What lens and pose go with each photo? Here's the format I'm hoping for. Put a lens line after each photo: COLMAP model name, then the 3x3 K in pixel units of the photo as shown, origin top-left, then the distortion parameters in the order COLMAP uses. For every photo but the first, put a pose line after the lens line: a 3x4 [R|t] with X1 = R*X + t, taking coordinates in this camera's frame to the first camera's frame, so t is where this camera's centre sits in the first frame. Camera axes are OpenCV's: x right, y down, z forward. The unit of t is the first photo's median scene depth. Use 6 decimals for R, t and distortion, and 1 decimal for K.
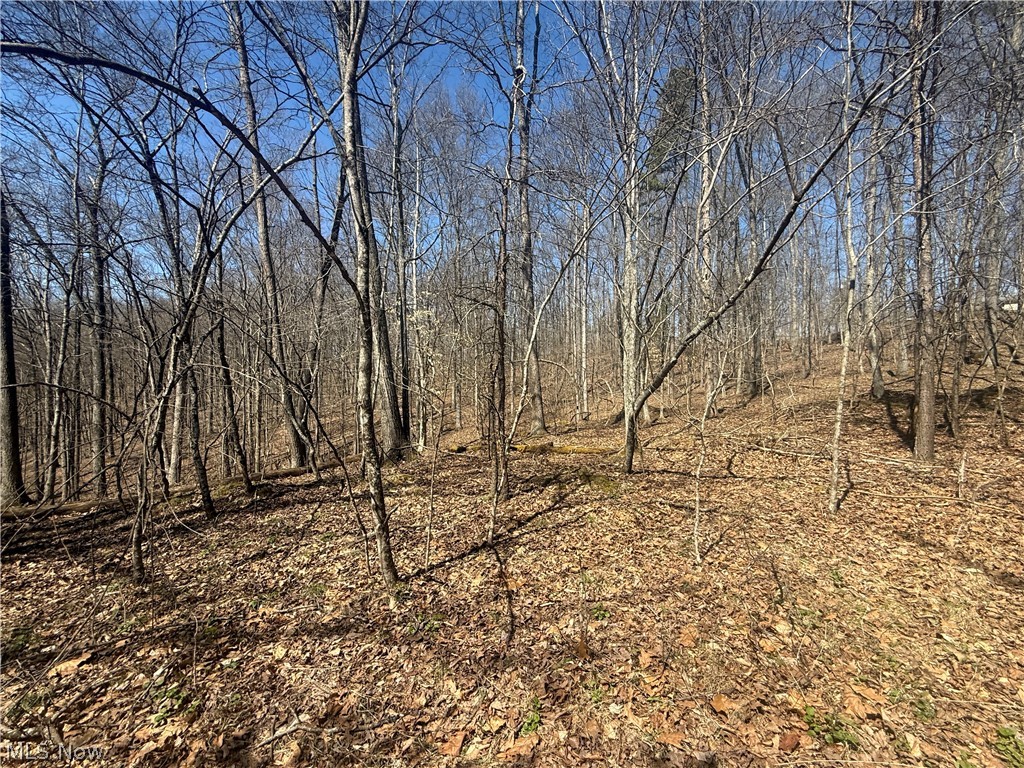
lens RADIAL K [[446.1, 0, 511.1], [0, 446.1, 381.4], [0, 0, 1]] dist [0.002232, 0.000429]
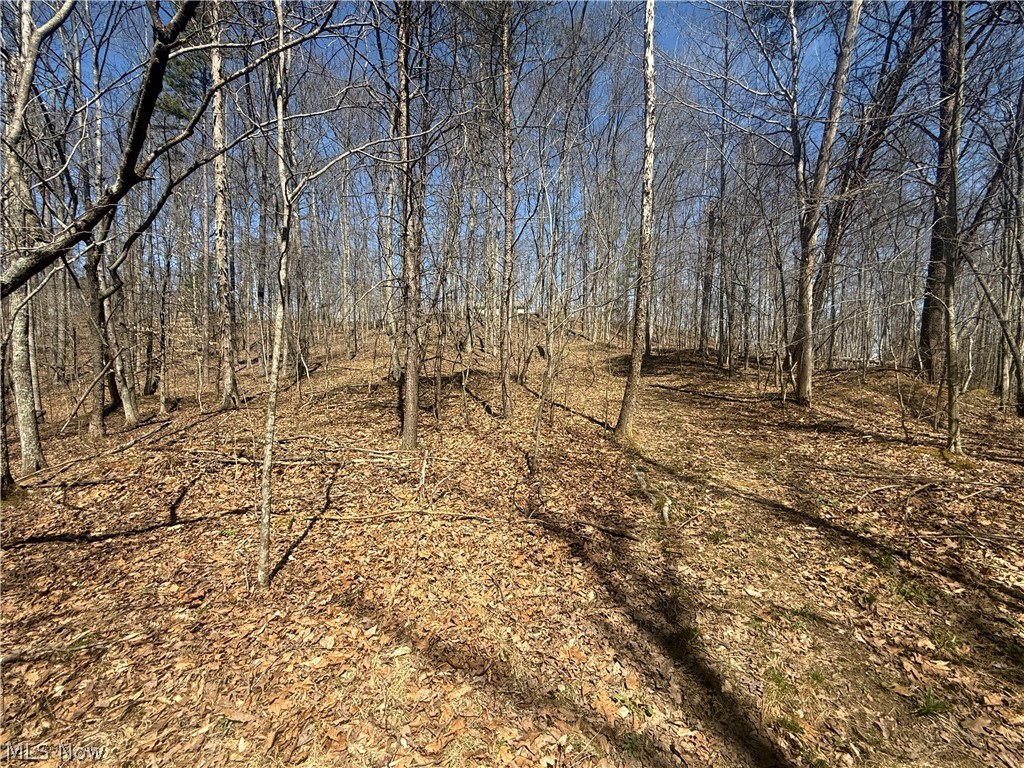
lens RADIAL K [[446.1, 0, 511.5], [0, 446.1, 381.4], [0, 0, 1]] dist [0.002232, 0.000429]
pose [[0.619930, -0.030869, 0.784050, 0.261036], [-0.005713, 0.999022, 0.043851, -0.018021], [-0.784636, -0.031664, 0.619147, 0.189942]]
